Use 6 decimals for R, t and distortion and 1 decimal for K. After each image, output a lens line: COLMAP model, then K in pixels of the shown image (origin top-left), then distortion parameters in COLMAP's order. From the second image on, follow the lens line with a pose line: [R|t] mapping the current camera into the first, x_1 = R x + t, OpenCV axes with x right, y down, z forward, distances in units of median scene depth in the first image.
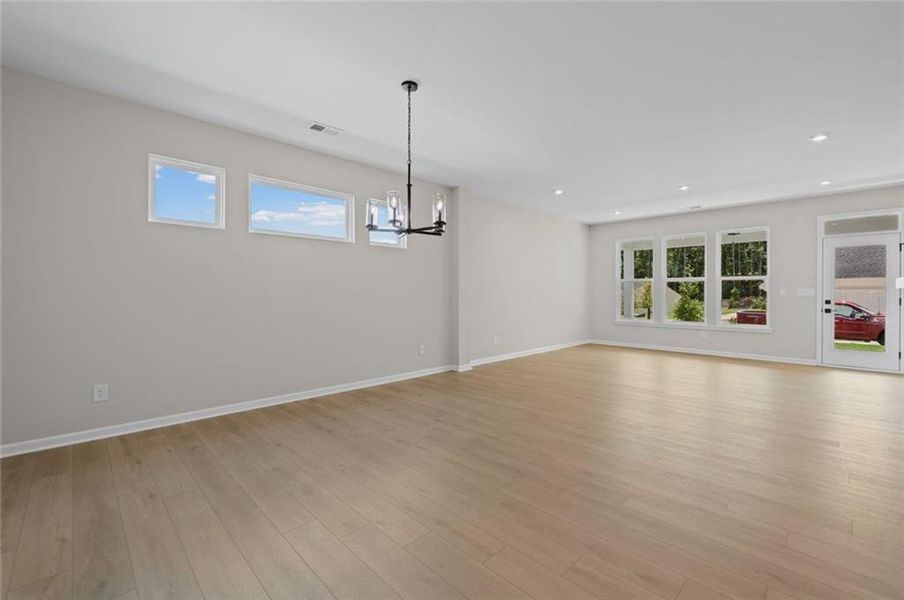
lens RADIAL K [[385.6, 0, 455.7], [0, 385.6, 292.9], [0, 0, 1]] dist [0.022395, -0.000561]
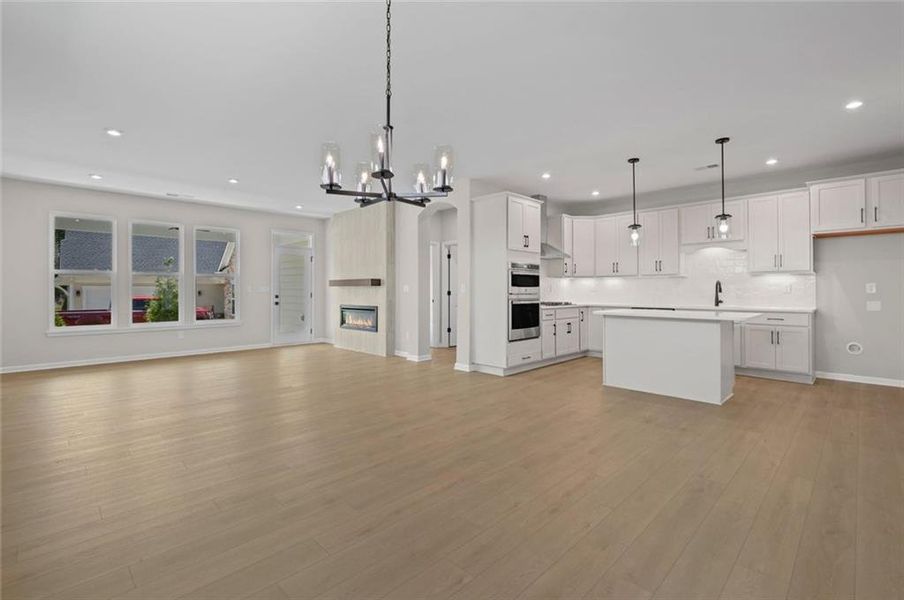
lens RADIAL K [[411.1, 0, 450.1], [0, 411.1, 289.8], [0, 0, 1]] dist [0.002169, 0.000106]
pose [[0.013866, -0.001116, 0.999903, -0.382199], [-0.001908, 0.999998, 0.001143, -0.001437], [-0.999902, -0.001923, 0.013864, 0.405611]]
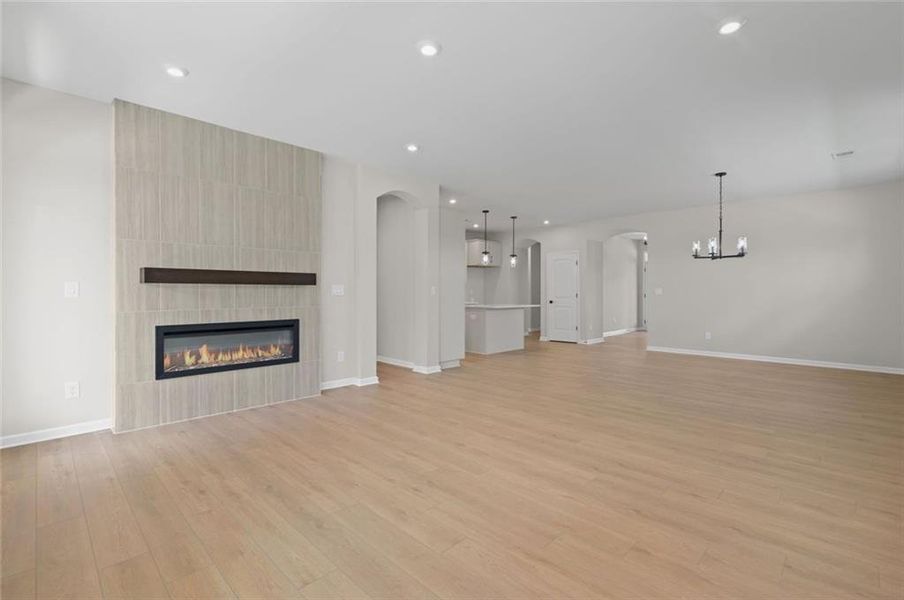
lens RADIAL K [[411.1, 0, 450.1], [0, 411.1, 289.8], [0, 0, 1]] dist [0.002169, 0.000106]
pose [[-0.999996, -0.001835, 0.002041, 0.505586], [-0.001853, 0.999957, -0.009038, 0.002881], [-0.002024, -0.009041, -0.999957, 1.314946]]
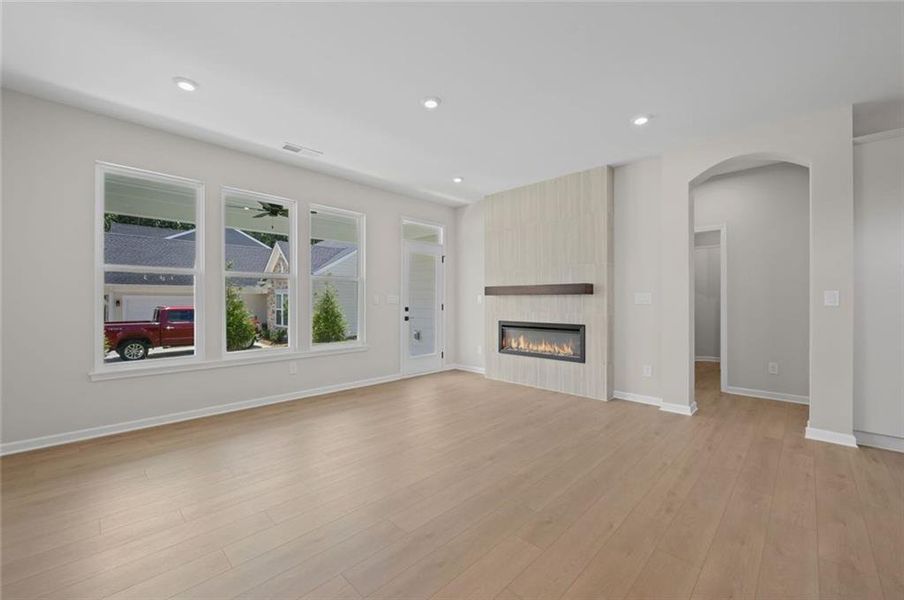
lens RADIAL K [[363.2, 0, 448.8], [0, 363.2, 300.6], [0, 0, 1]] dist [0.001093, 0.000093]
pose [[0.000618, -0.001680, 0.999998, 0.078917], [-0.004400, 0.999989, 0.001683, 0.000754], [-0.999990, -0.004401, 0.000610, 0.878910]]
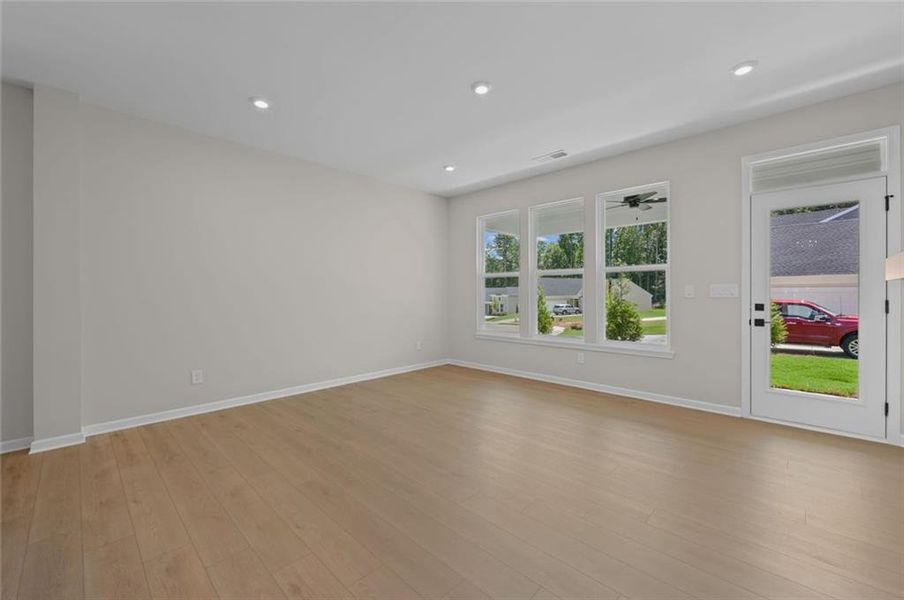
lens RADIAL K [[365.9, 0, 449.8], [0, 365.9, 294.1], [0, 0, 1]] dist [0.002713, 0.000430]
pose [[0.999975, -0.004686, 0.005313, 0.487142], [0.004670, 0.999985, 0.002940, 0.000946], [-0.005327, -0.002915, 0.999982, 0.464086]]
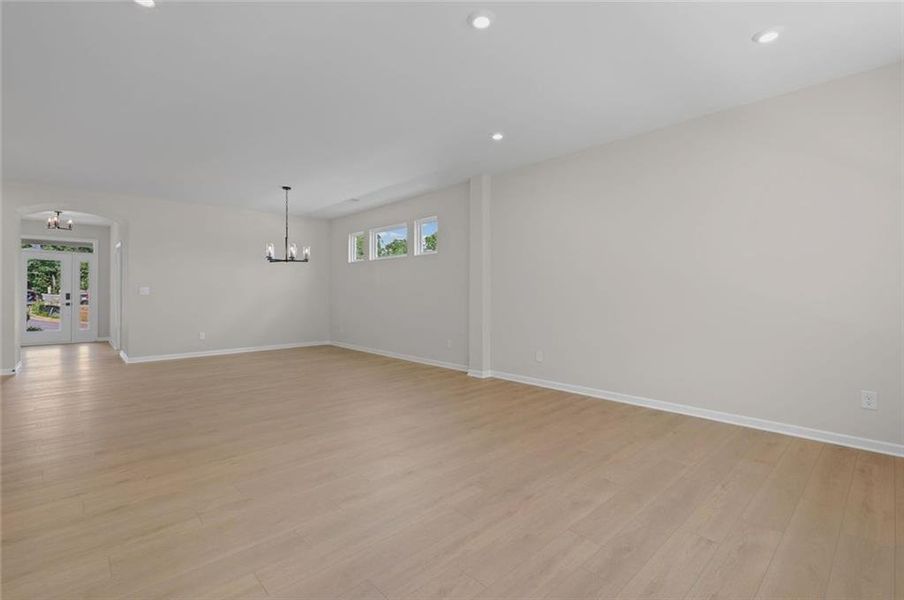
lens RADIAL K [[411.1, 0, 450.1], [0, 411.1, 289.8], [0, 0, 1]] dist [0.002169, 0.000106]
pose [[-0.047926, -0.004929, -0.998839, 0.897785], [0.005199, 0.999973, -0.005184, 0.002086], [0.998837, -0.005441, -0.047899, 0.890233]]
